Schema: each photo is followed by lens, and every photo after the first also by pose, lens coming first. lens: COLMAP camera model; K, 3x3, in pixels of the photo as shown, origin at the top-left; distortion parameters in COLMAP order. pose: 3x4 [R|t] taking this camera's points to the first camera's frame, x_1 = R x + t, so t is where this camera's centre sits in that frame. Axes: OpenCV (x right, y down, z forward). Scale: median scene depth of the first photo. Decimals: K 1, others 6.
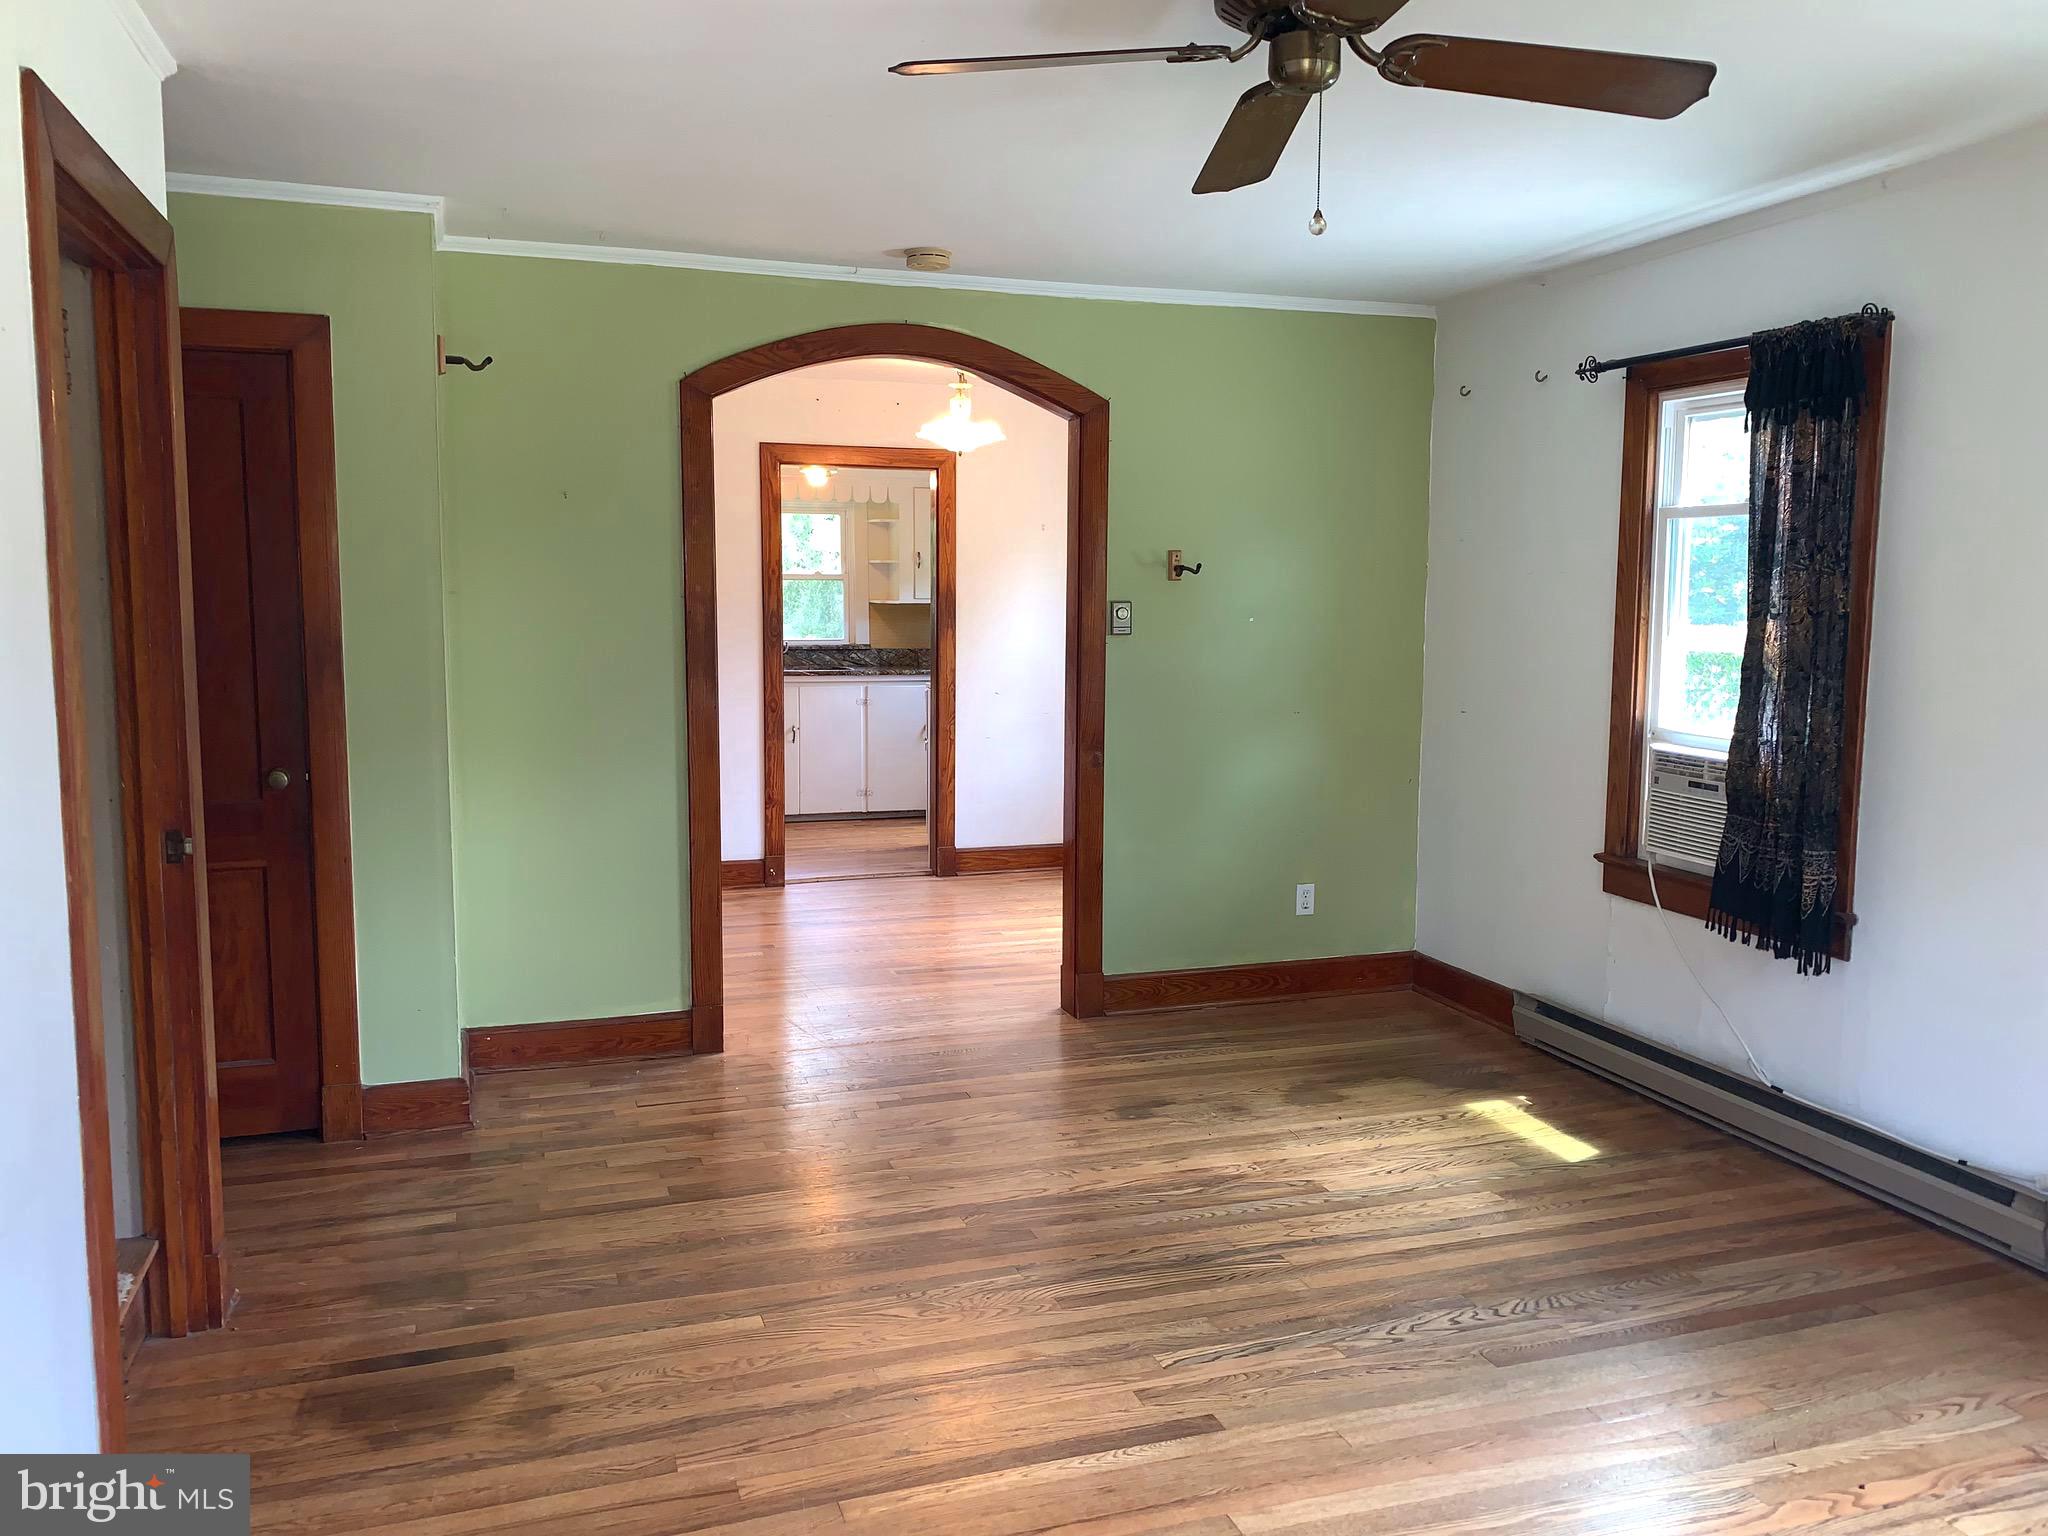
lens RADIAL K [[1582.7, 0, 1024.0], [0, 1582.7, 768.0], [0, 0, 1]] dist [0.047971, -0.058386]
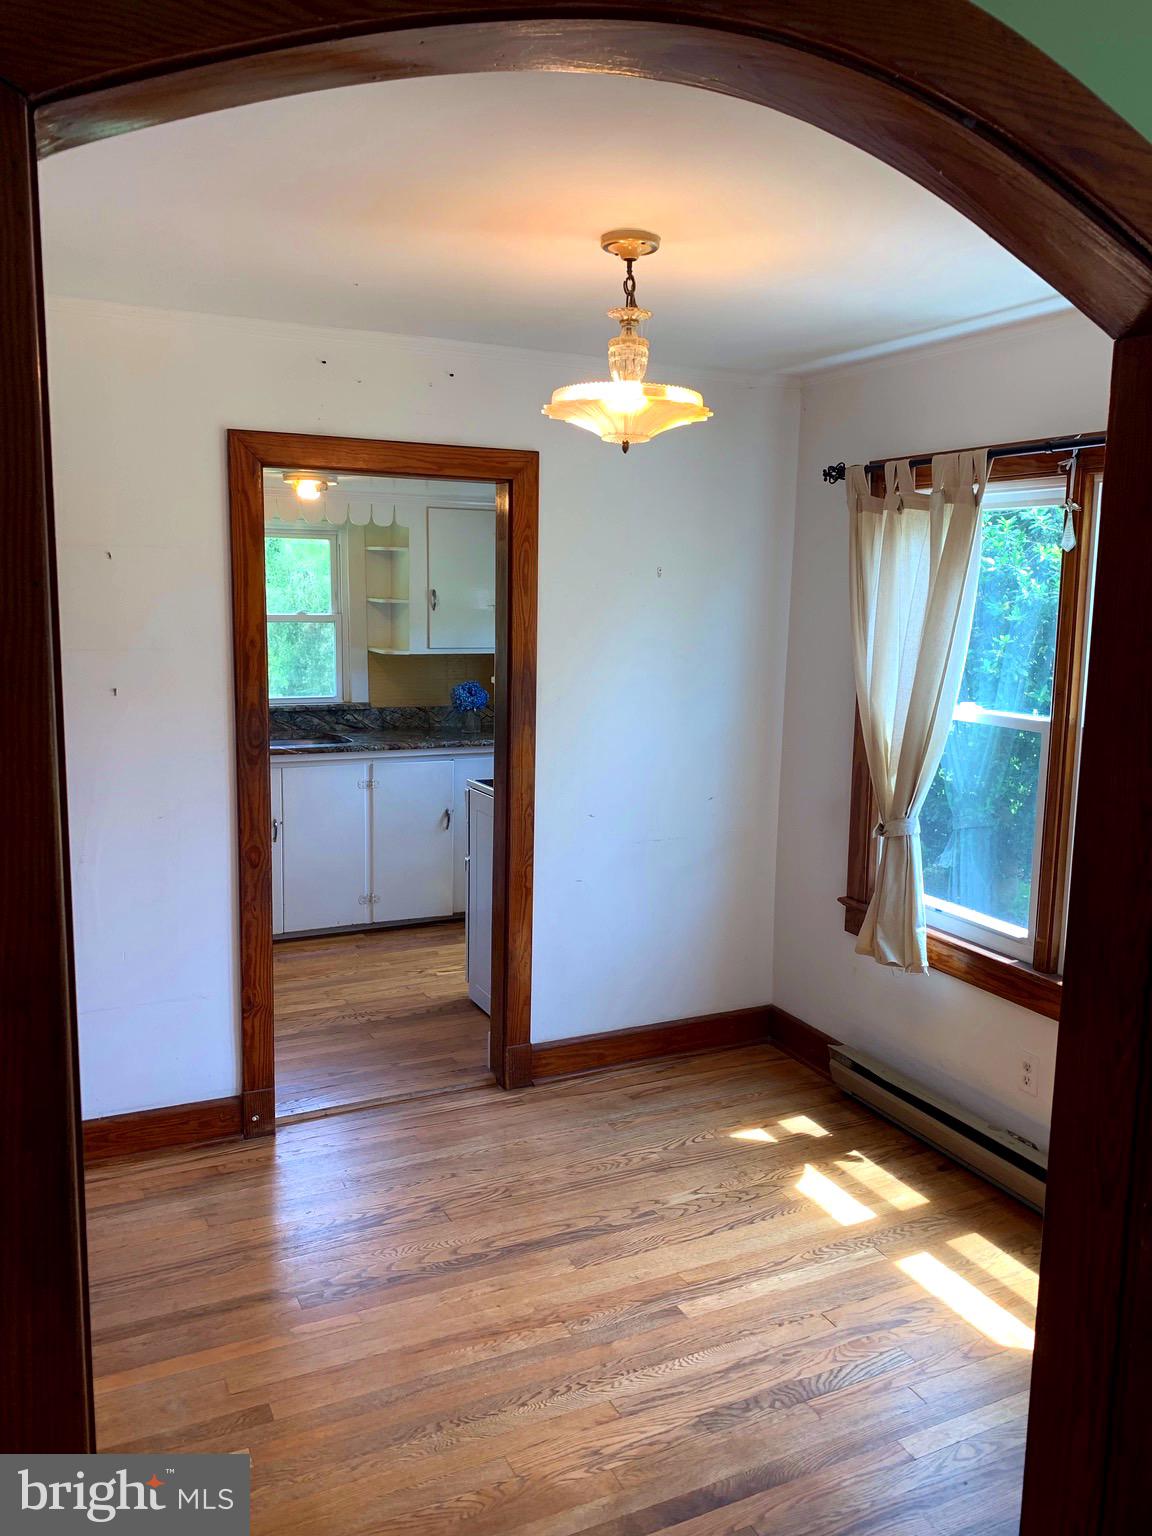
lens RADIAL K [[1187.0, 0, 588.4], [0, 1187.0, 776.8], [0, 0, 1]] dist [0.047971, -0.058386]
pose [[0.991705, -0.009792, 0.128161, -0.083193], [0.003713, 0.998860, 0.047590, -0.088630], [-0.128481, -0.046720, 0.990611, 0.494867]]
